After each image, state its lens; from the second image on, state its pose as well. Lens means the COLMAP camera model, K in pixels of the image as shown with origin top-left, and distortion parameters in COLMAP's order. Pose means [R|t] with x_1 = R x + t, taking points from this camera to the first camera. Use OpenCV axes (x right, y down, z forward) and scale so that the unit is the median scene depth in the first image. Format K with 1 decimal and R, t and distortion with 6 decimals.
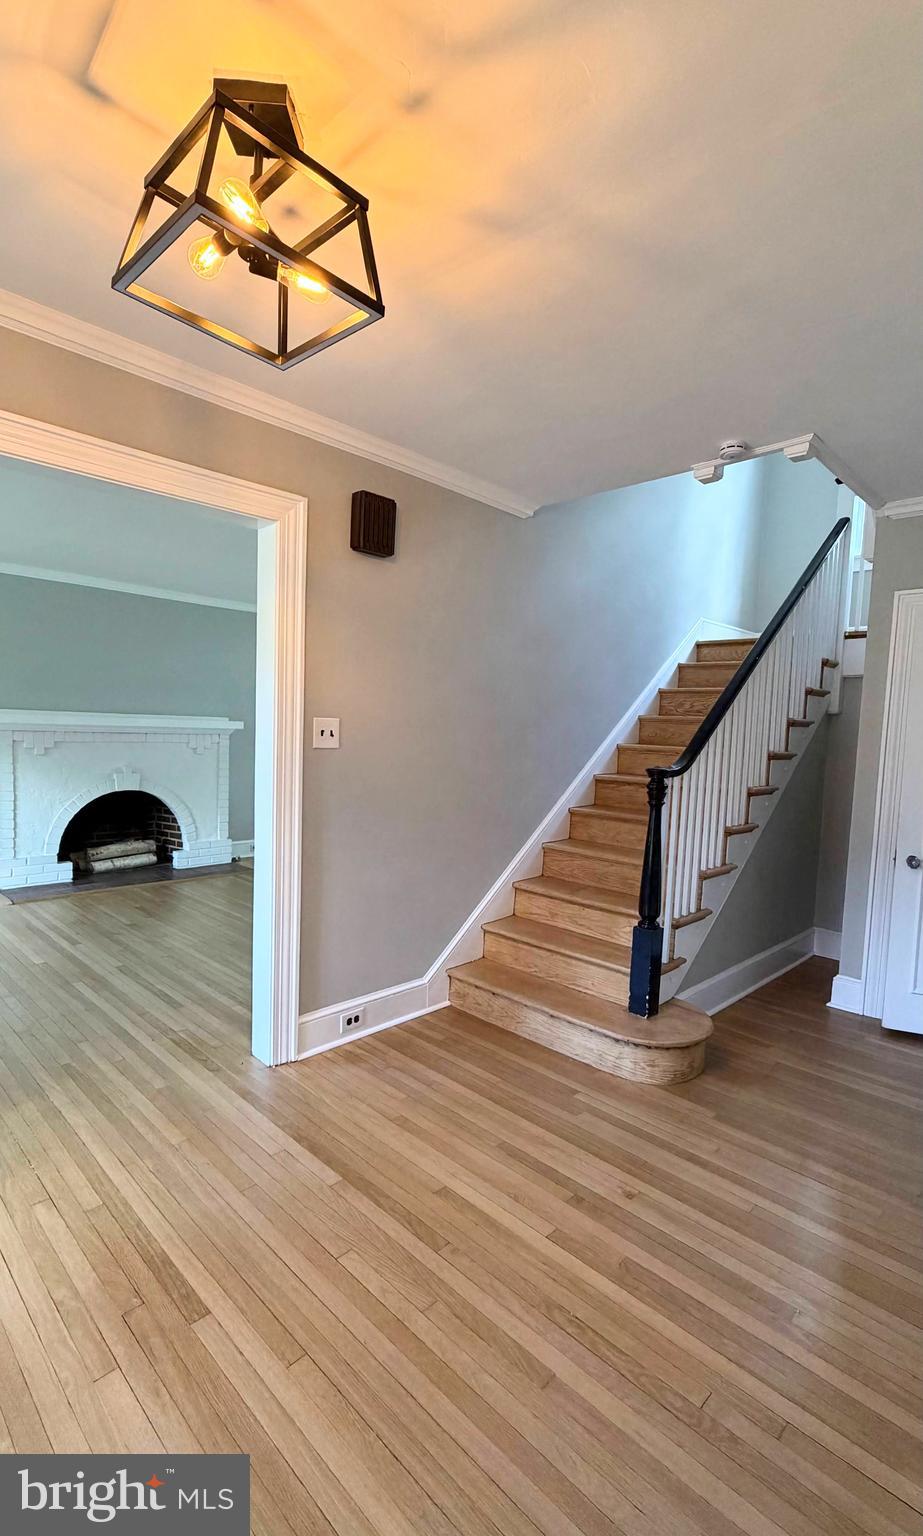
lens RADIAL K [[705.7, 0, 460.3], [0, 705.7, 785.5], [0, 0, 1]] dist [-0.000464, -0.000042]
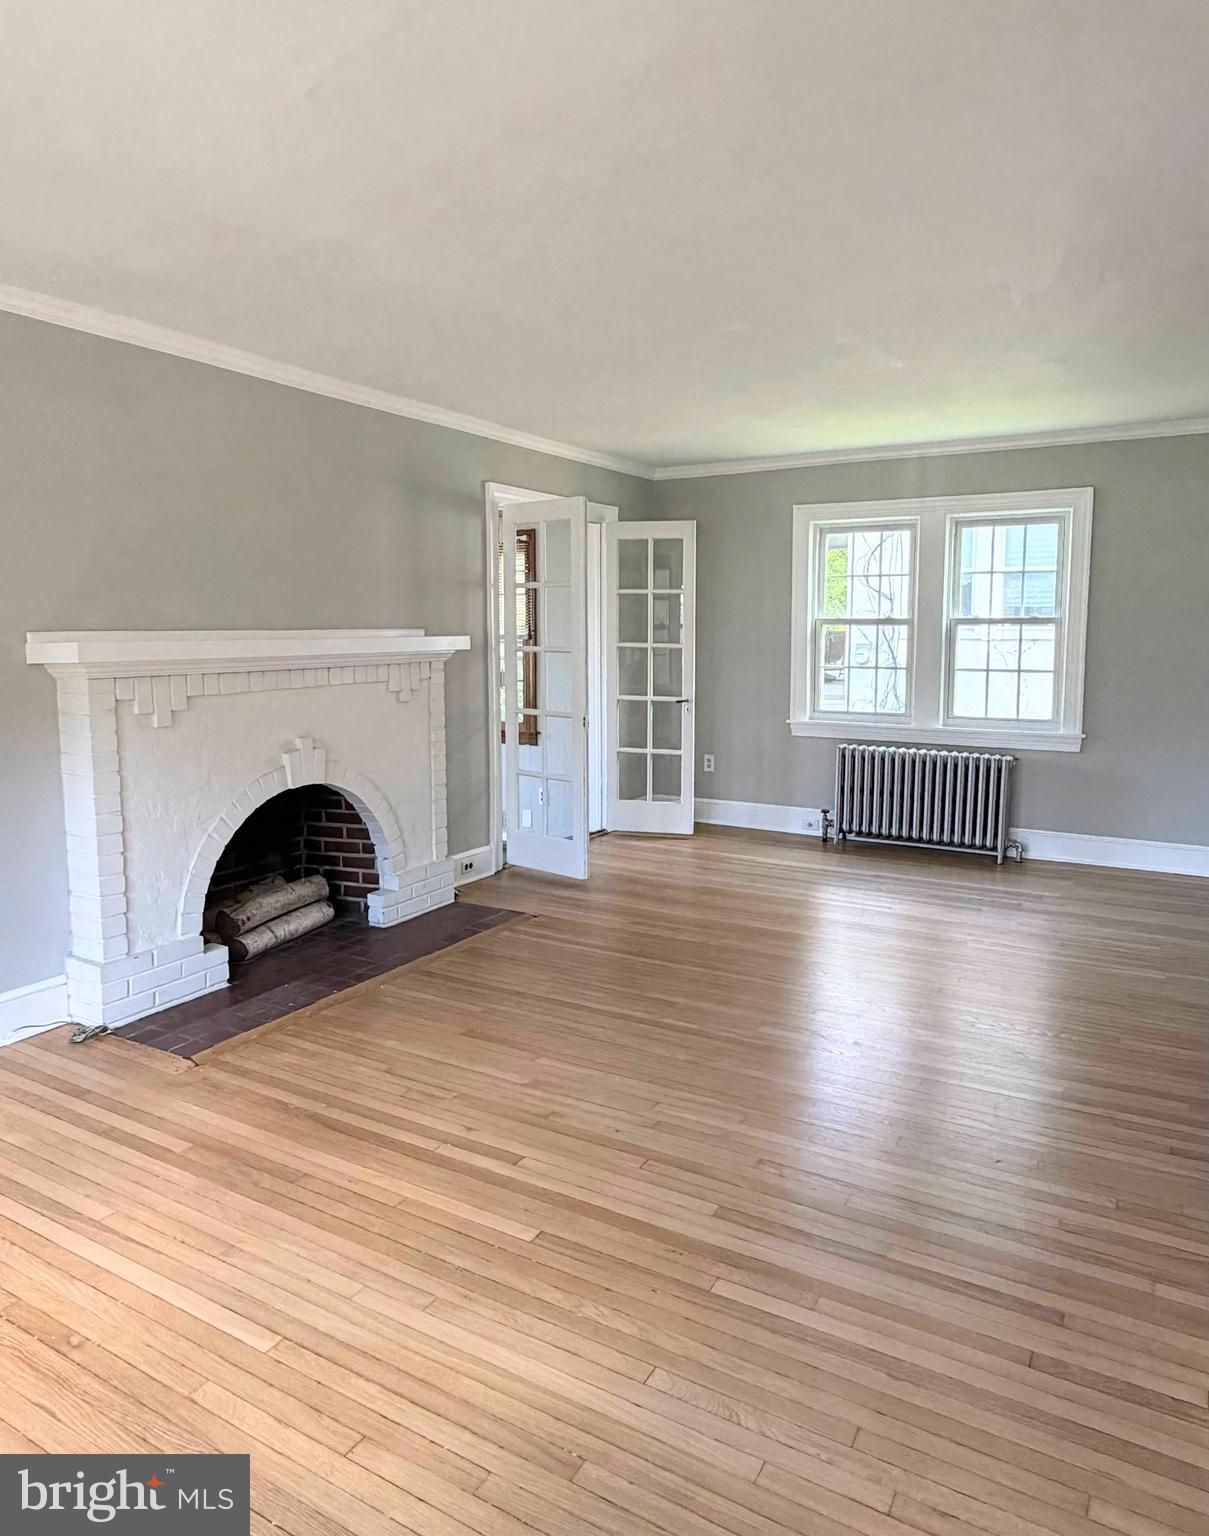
lens RADIAL K [[999.0, 0, 604.5], [0, 999.0, 768.0], [0, 0, 1]] dist [0.001925, -0.000210]
pose [[0.967068, -0.070264, 0.244629, -0.413300], [0.053790, 0.995851, 0.073394, -0.042812], [-0.248771, -0.057819, 0.966835, 0.257519]]
